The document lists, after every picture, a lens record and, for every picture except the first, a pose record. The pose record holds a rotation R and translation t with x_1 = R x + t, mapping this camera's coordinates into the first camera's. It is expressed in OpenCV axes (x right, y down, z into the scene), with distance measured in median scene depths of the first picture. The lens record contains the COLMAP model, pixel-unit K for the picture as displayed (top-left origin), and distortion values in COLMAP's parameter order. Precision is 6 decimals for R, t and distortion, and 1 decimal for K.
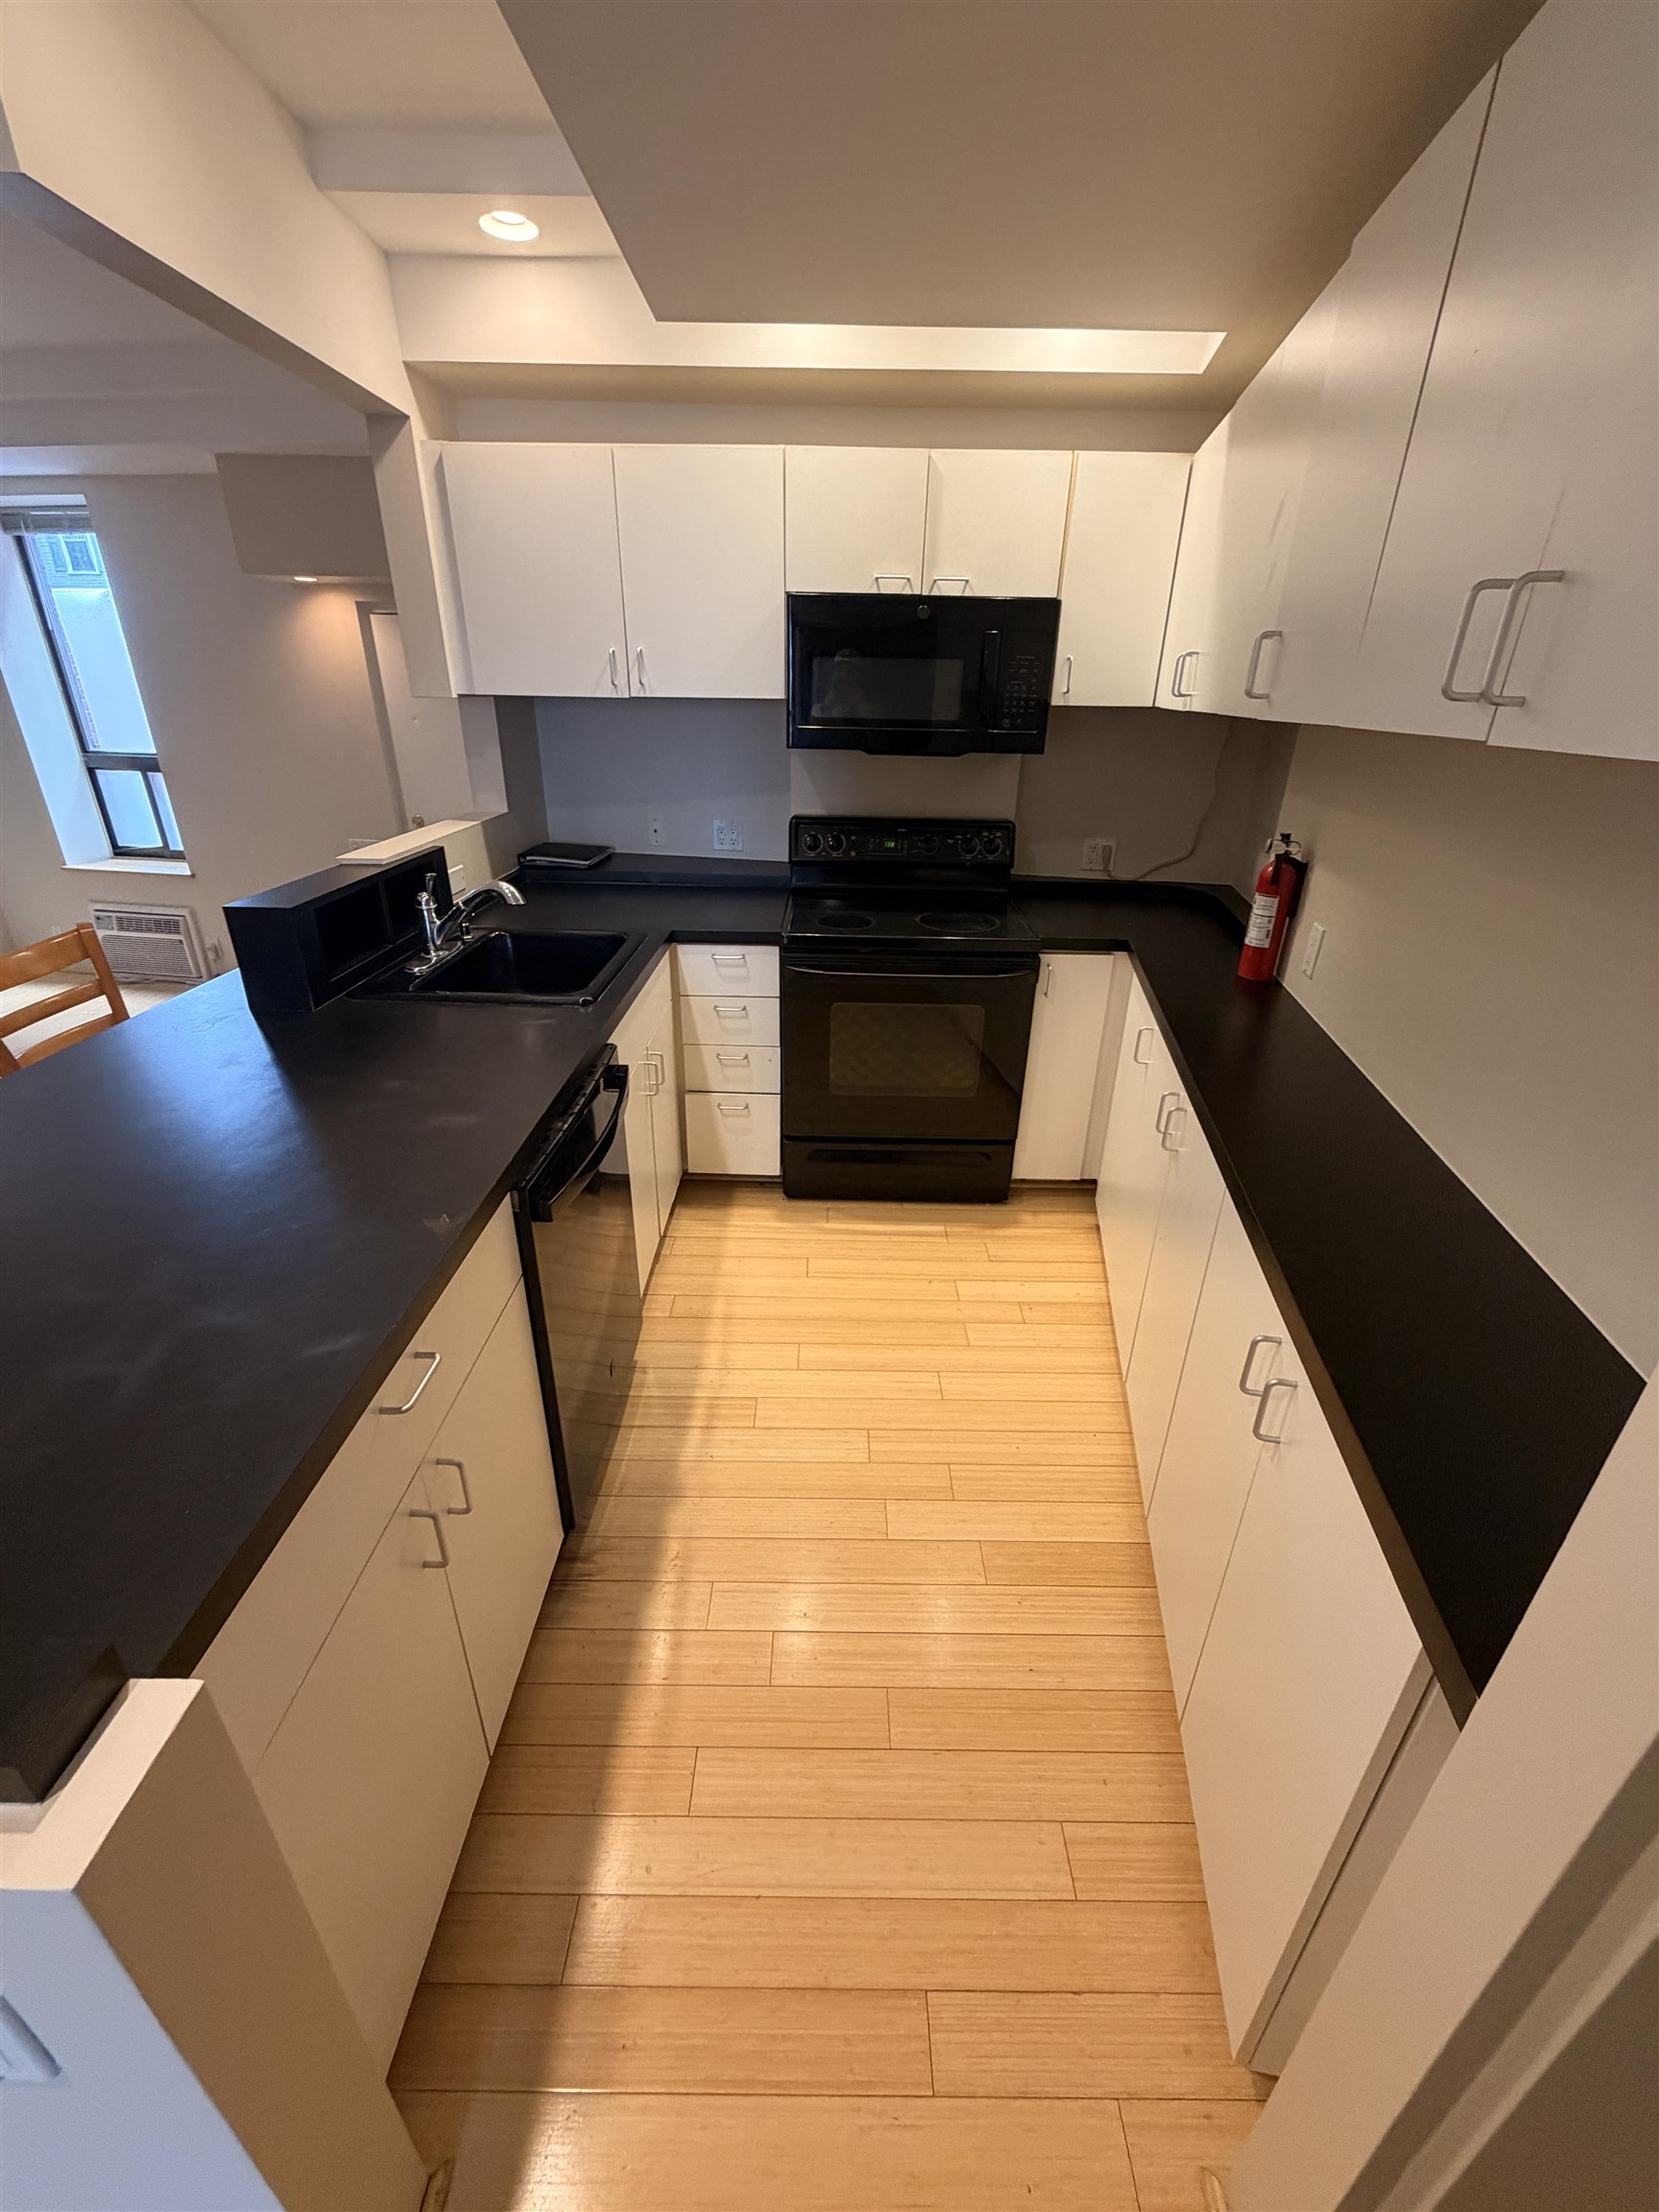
lens RADIAL K [[878.7, 0, 830.5], [0, 878.7, 1097.7], [0, 0, 1]] dist [0.000096, 0.000067]
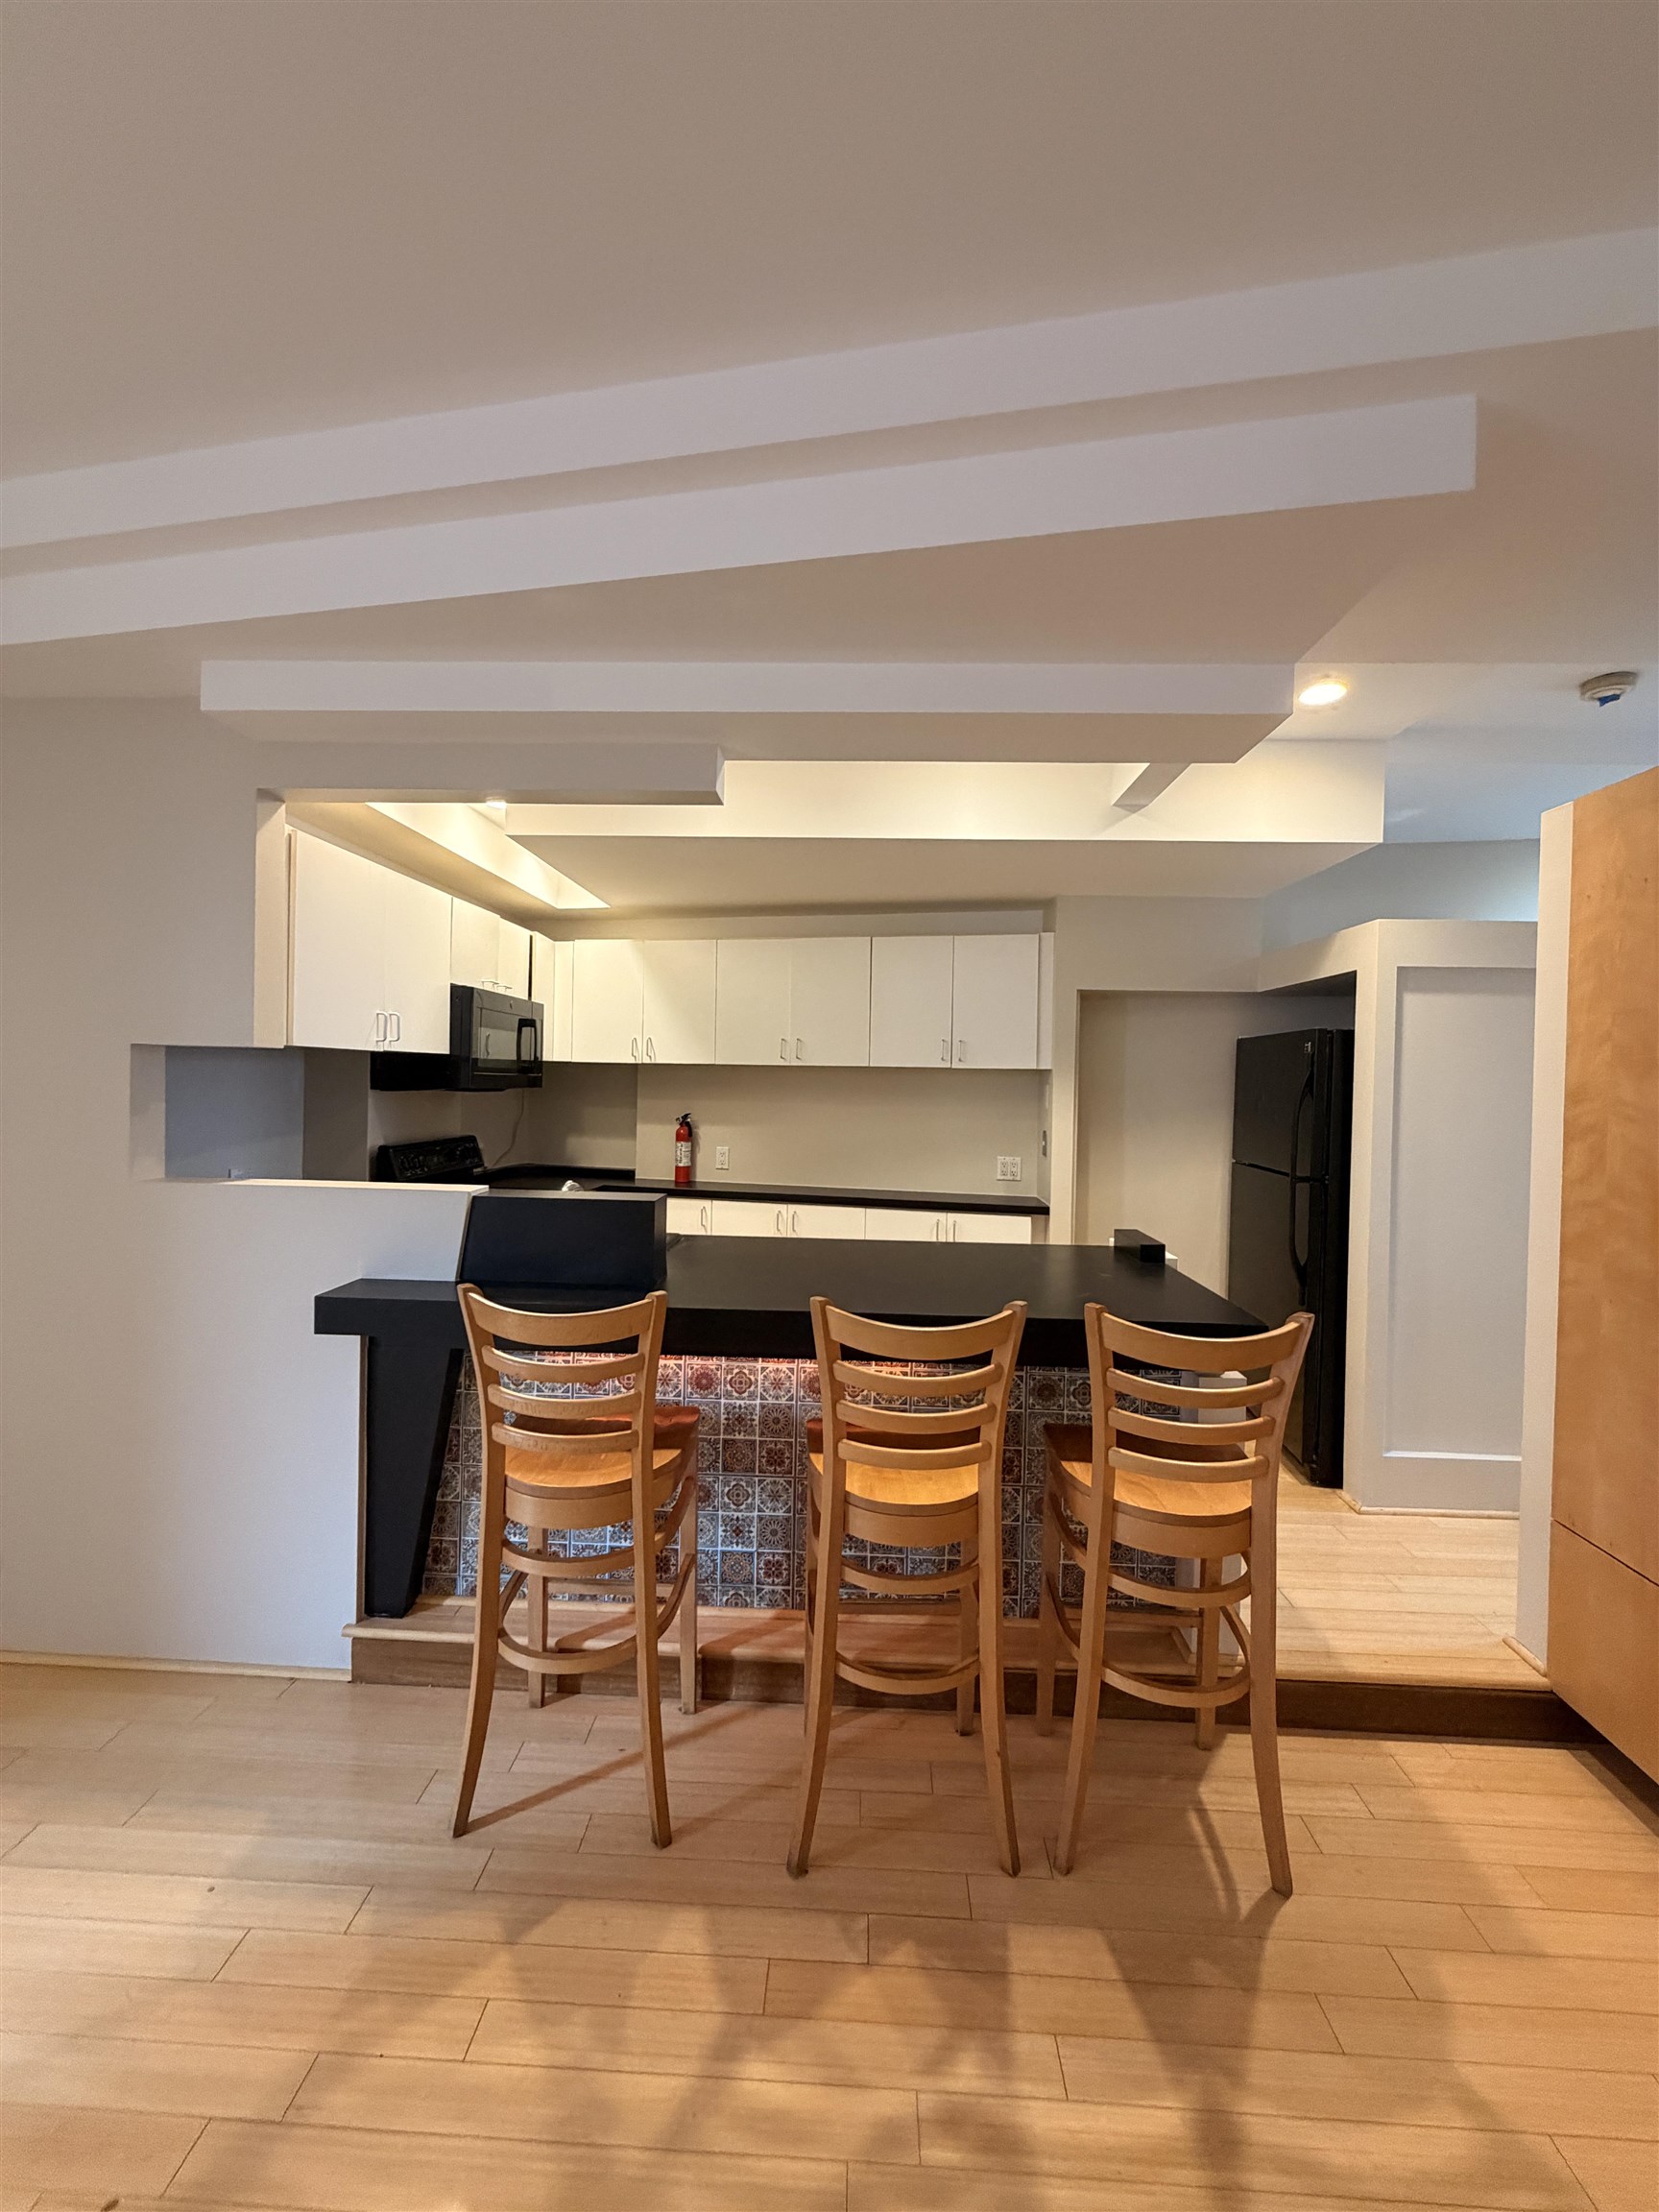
lens RADIAL K [[878.7, 0, 830.3], [0, 878.7, 1095.8], [0, 0, 1]] dist [0.000096, 0.000067]
pose [[0.030630, -0.032922, 0.998988, -1.537216], [0.405063, 0.914117, 0.017705, -0.216342], [-0.913775, 0.404111, 0.041335, 0.514839]]
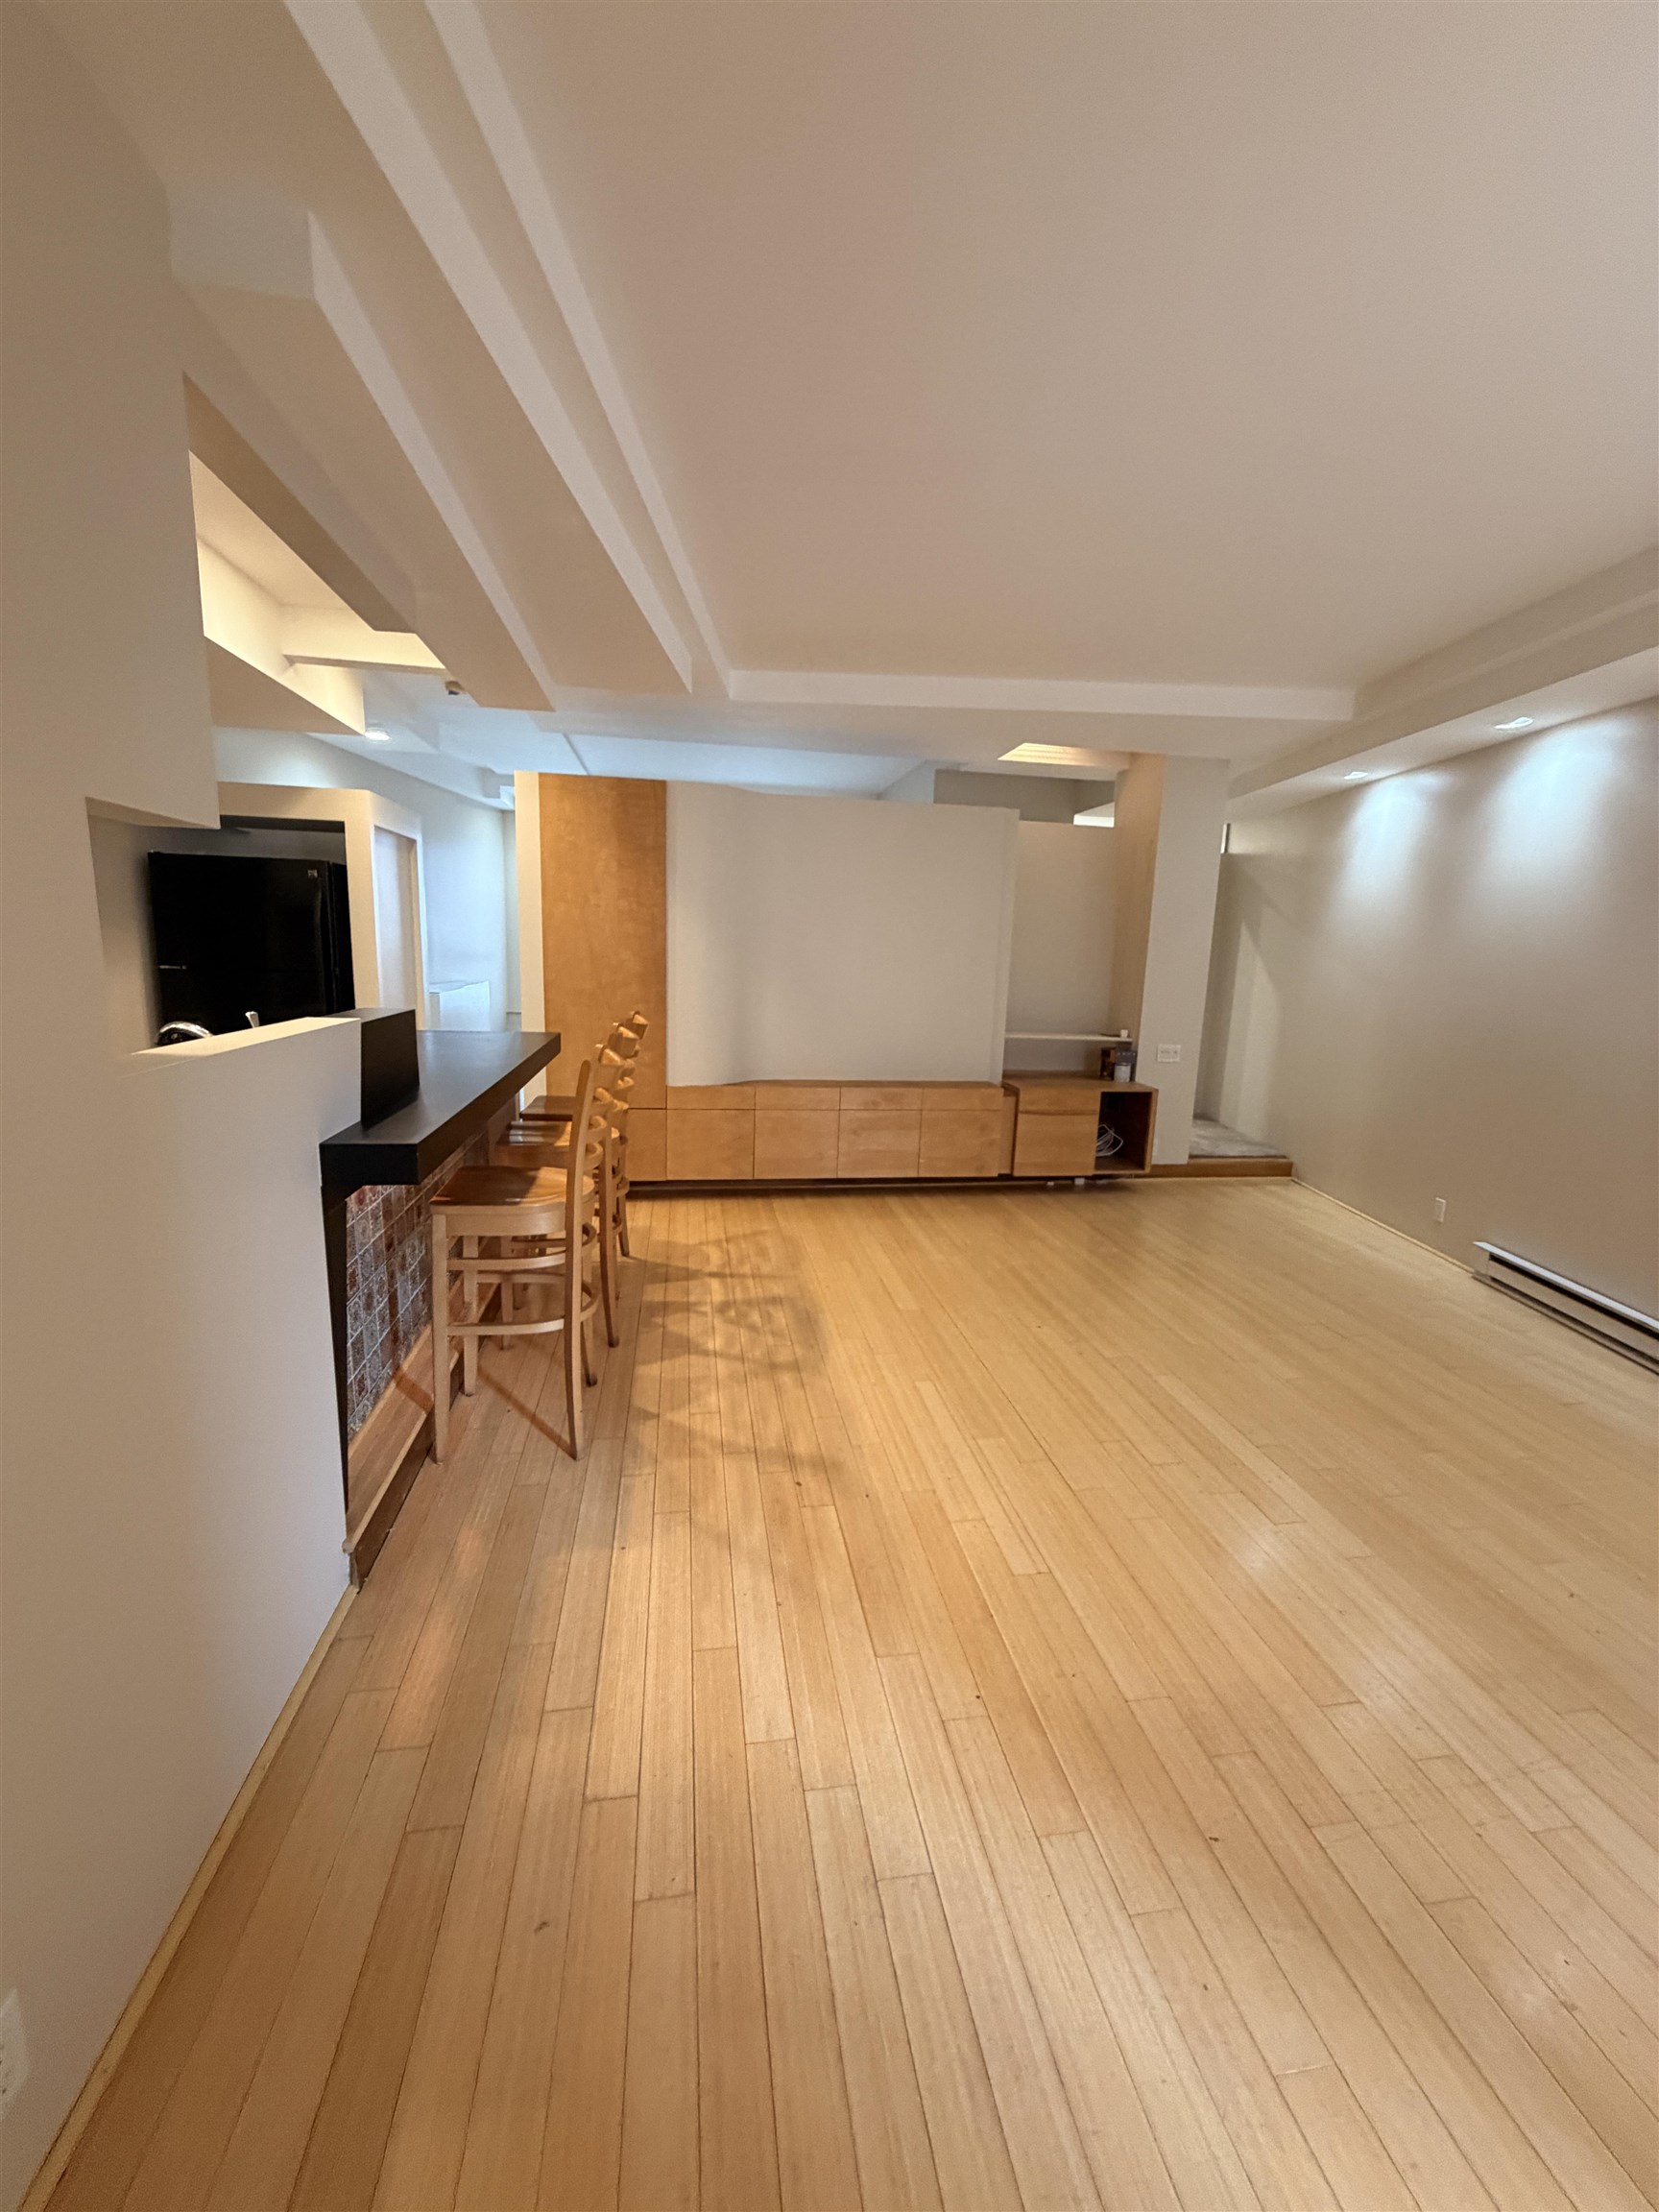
lens RADIAL K [[878.7, 0, 828.8], [0, 878.7, 1098.4], [0, 0, 1]] dist [0.000096, 0.000067]
pose [[-0.984159, -0.019574, -0.176206, -0.868841], [-0.117583, 0.815911, 0.566096, -0.773288], [0.132687, 0.577847, -0.805287, 1.823173]]
